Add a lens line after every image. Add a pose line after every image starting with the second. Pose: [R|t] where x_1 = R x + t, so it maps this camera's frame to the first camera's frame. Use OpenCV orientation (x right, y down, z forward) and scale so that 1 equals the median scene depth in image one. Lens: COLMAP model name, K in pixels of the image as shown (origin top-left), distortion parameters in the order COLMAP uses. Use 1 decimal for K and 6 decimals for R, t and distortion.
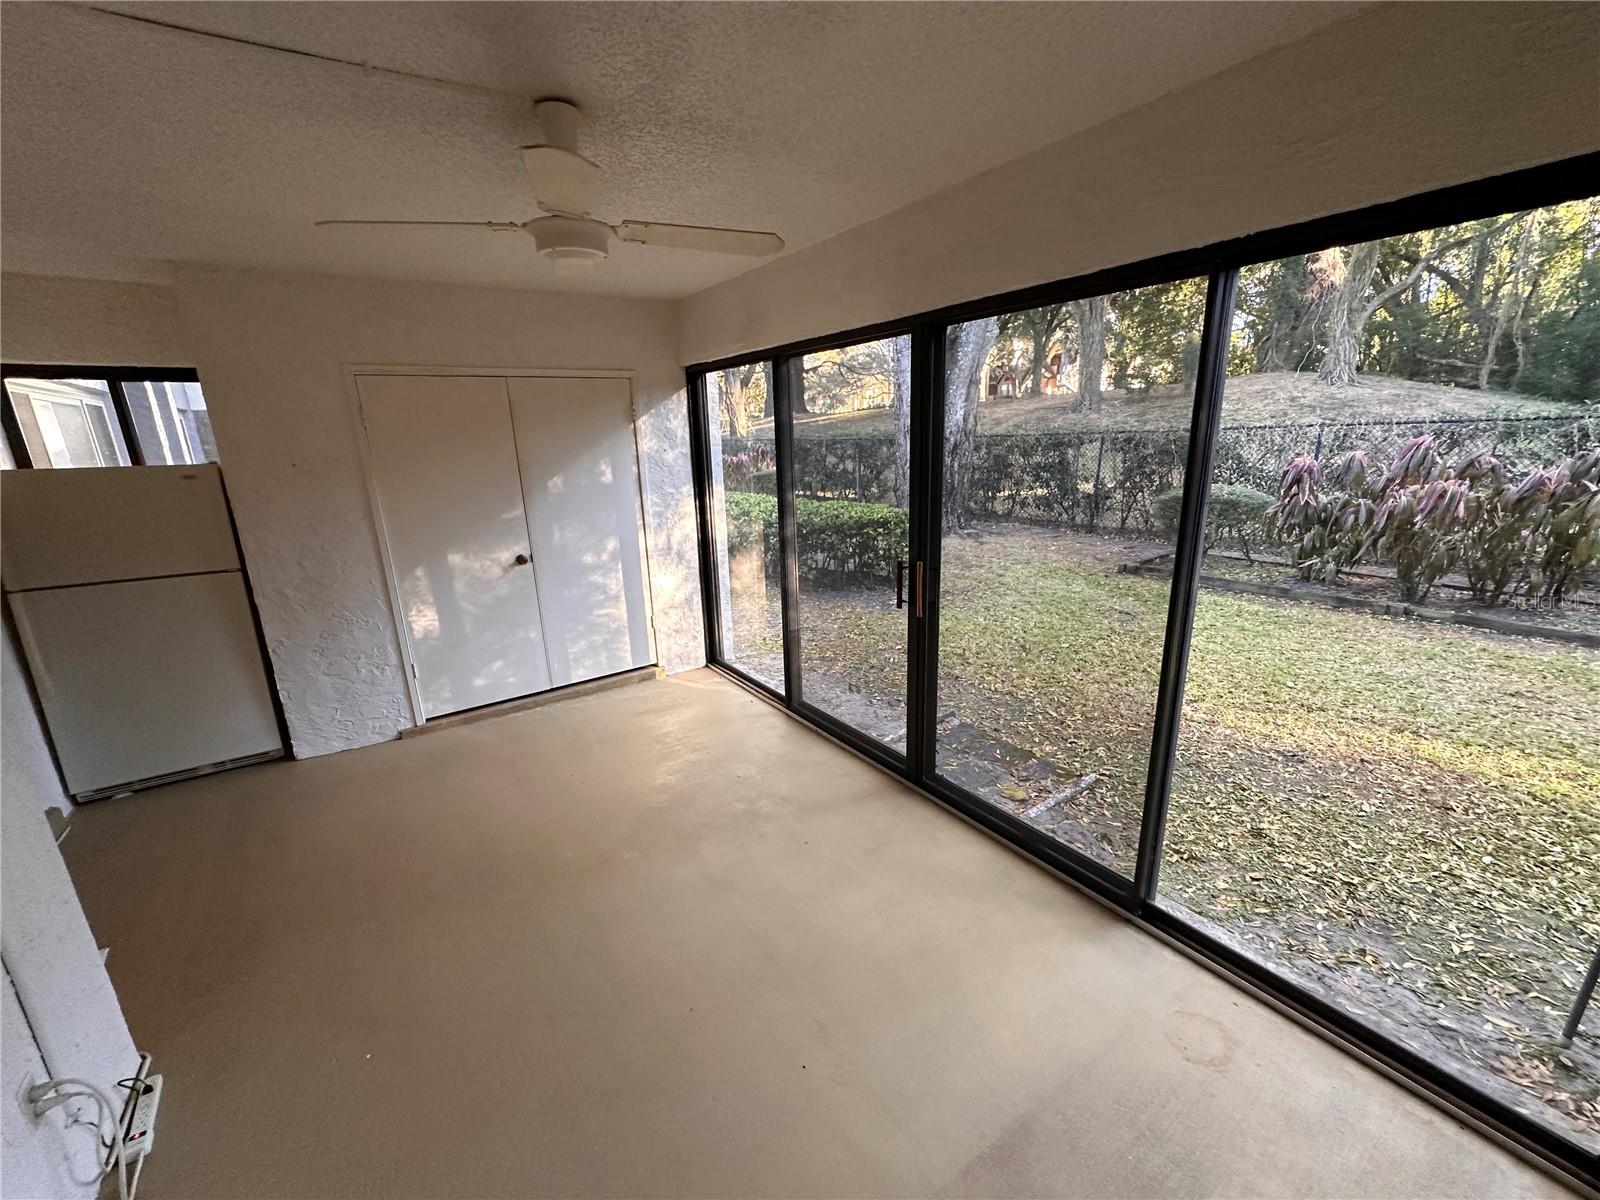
lens RADIAL K [[635.3, 0, 795.8], [0, 635.3, 599.1], [0, 0, 1]] dist [-0.001713, -0.000601]
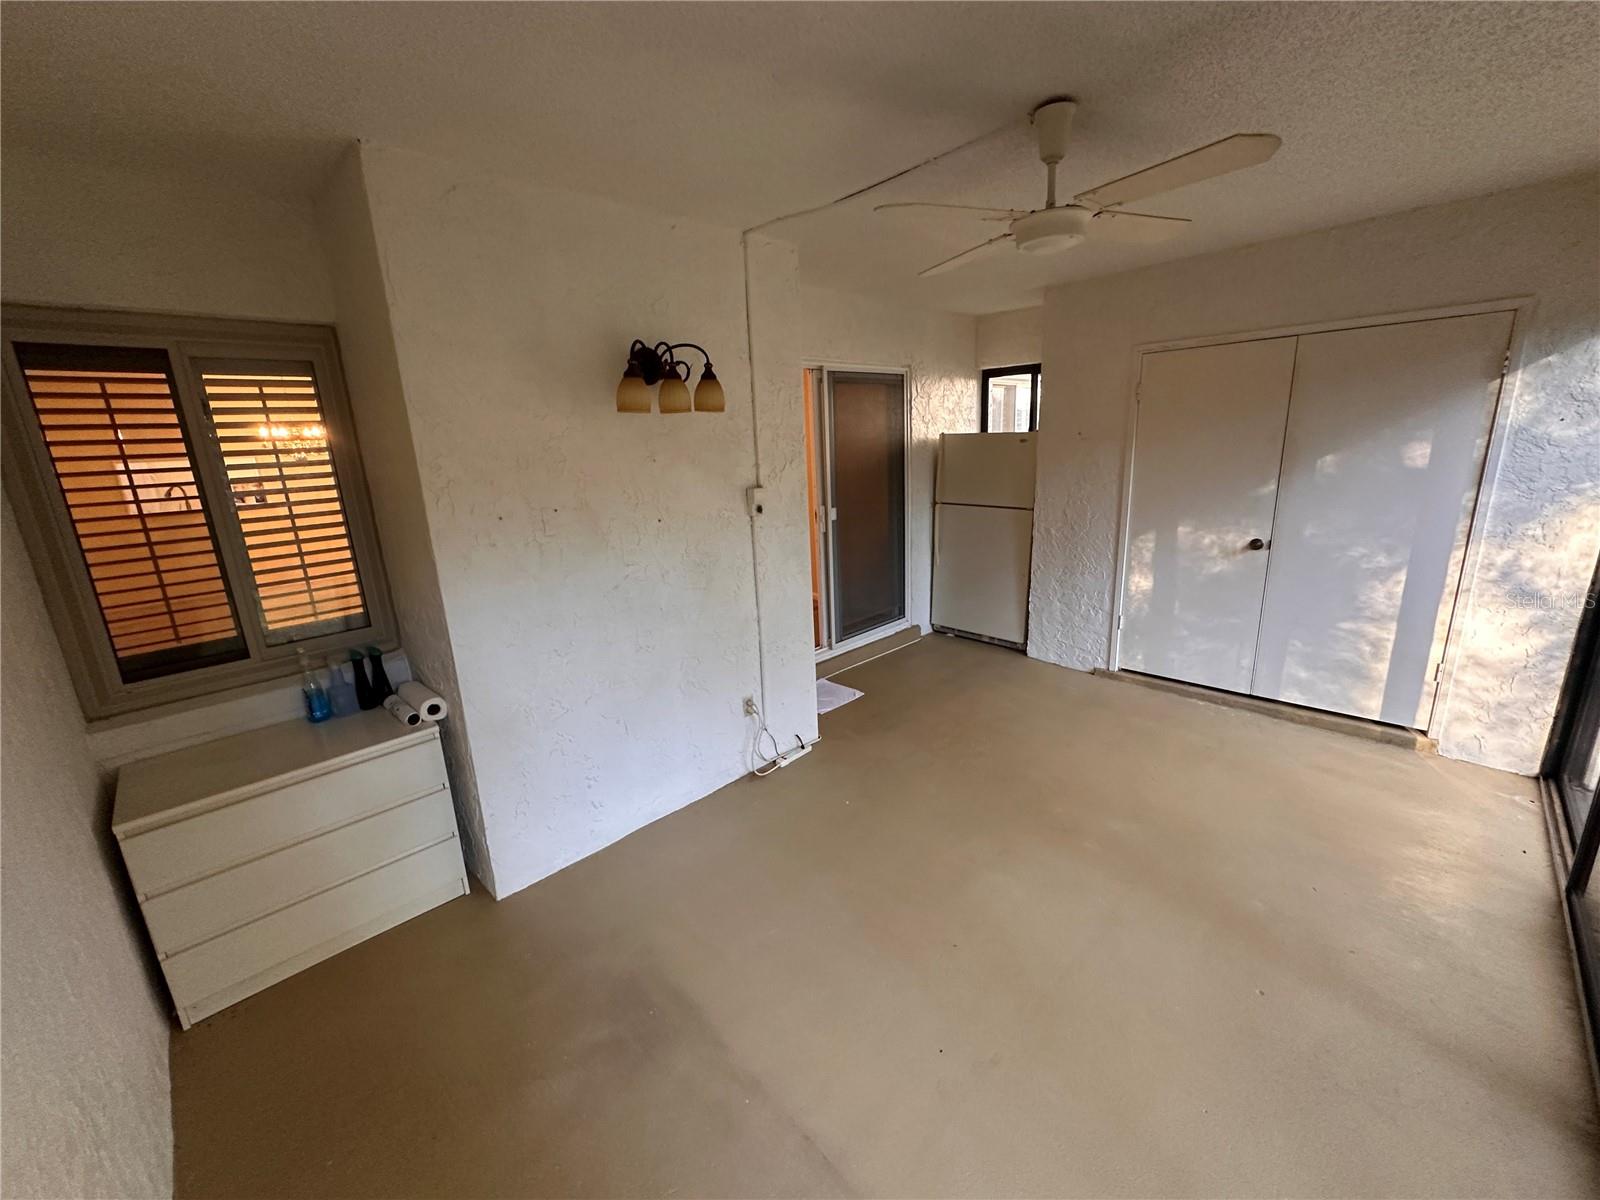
lens RADIAL K [[635.3, 0, 803.2], [0, 635.3, 600.6], [0, 0, 1]] dist [-0.001713, -0.000601]
pose [[0.181749, 0.268102, -0.946091, 0.325966], [-0.213420, 0.949937, 0.228193, -0.055757], [0.959906, 0.160441, 0.229868, 0.197784]]
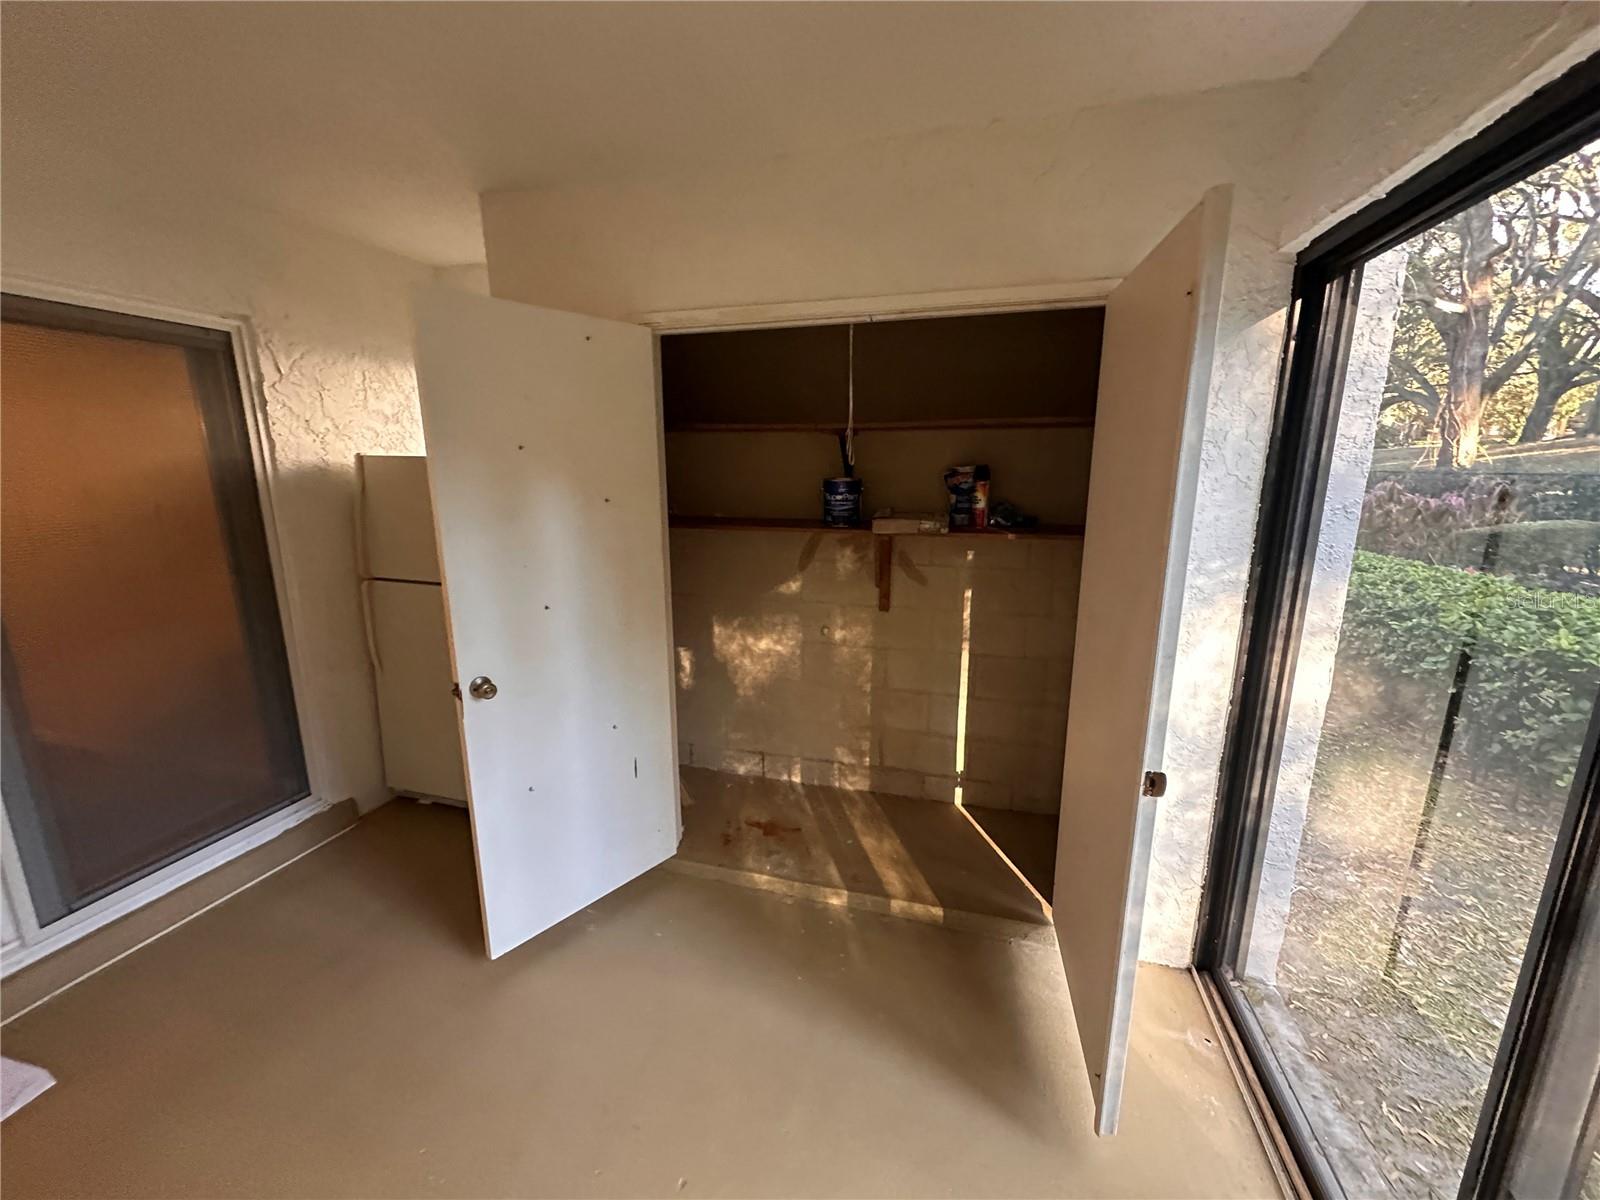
lens RADIAL K [[635.3, 0, 798.0], [0, 635.3, 607.5], [0, 0, 1]] dist [-0.001713, -0.000601]
pose [[0.637333, 0.198346, -0.744625, -0.046583], [-0.216867, 0.973417, 0.073671, -0.135385], [0.739443, 0.114531, 0.663405, 0.613239]]
